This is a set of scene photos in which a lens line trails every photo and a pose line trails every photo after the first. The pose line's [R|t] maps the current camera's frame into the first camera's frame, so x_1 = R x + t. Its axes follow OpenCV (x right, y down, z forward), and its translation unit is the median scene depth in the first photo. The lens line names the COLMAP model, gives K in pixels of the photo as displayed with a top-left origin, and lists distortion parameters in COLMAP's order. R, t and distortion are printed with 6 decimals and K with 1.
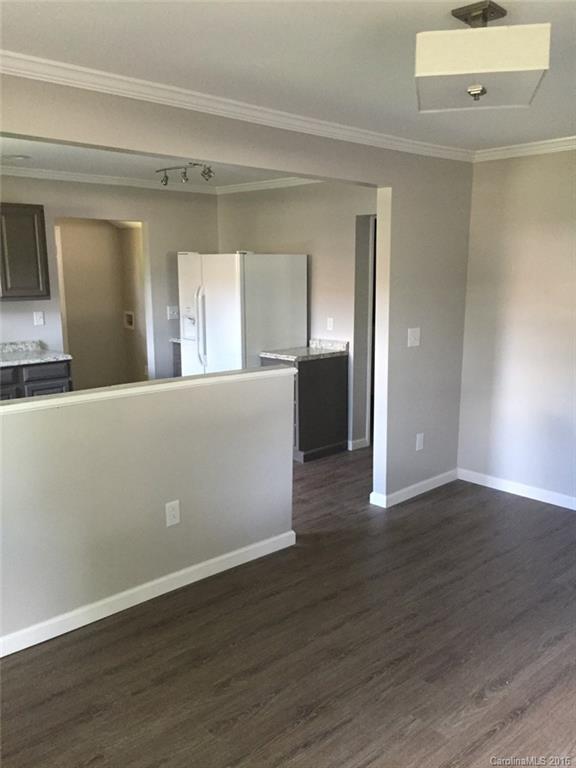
lens RADIAL K [[660.7, 0, 289.7], [0, 660.7, 381.1], [0, 0, 1]] dist [0.080220, -0.115438]
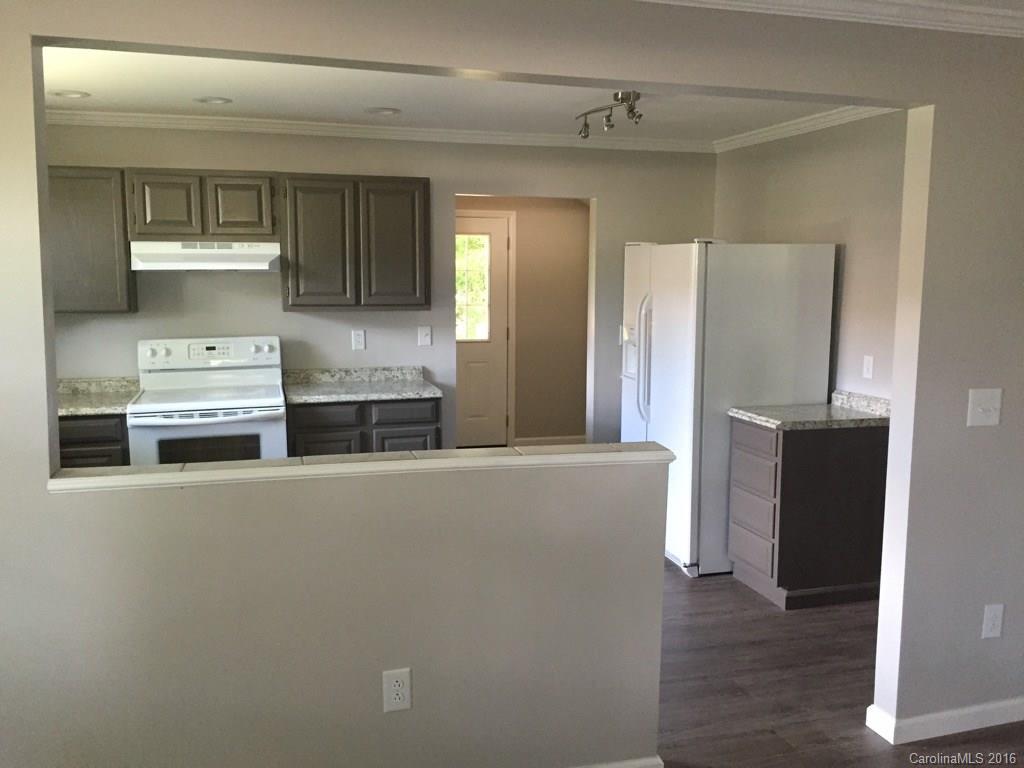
lens RADIAL K [[880.9, 0, 510.9], [0, 880.9, 380.6], [0, 0, 1]] dist [0.080220, -0.115438]
pose [[0.889950, 0.065855, -0.451279, 0.142458], [-0.086319, 0.995957, -0.024885, -0.032194], [0.447815, 0.061100, 0.892036, 0.209761]]
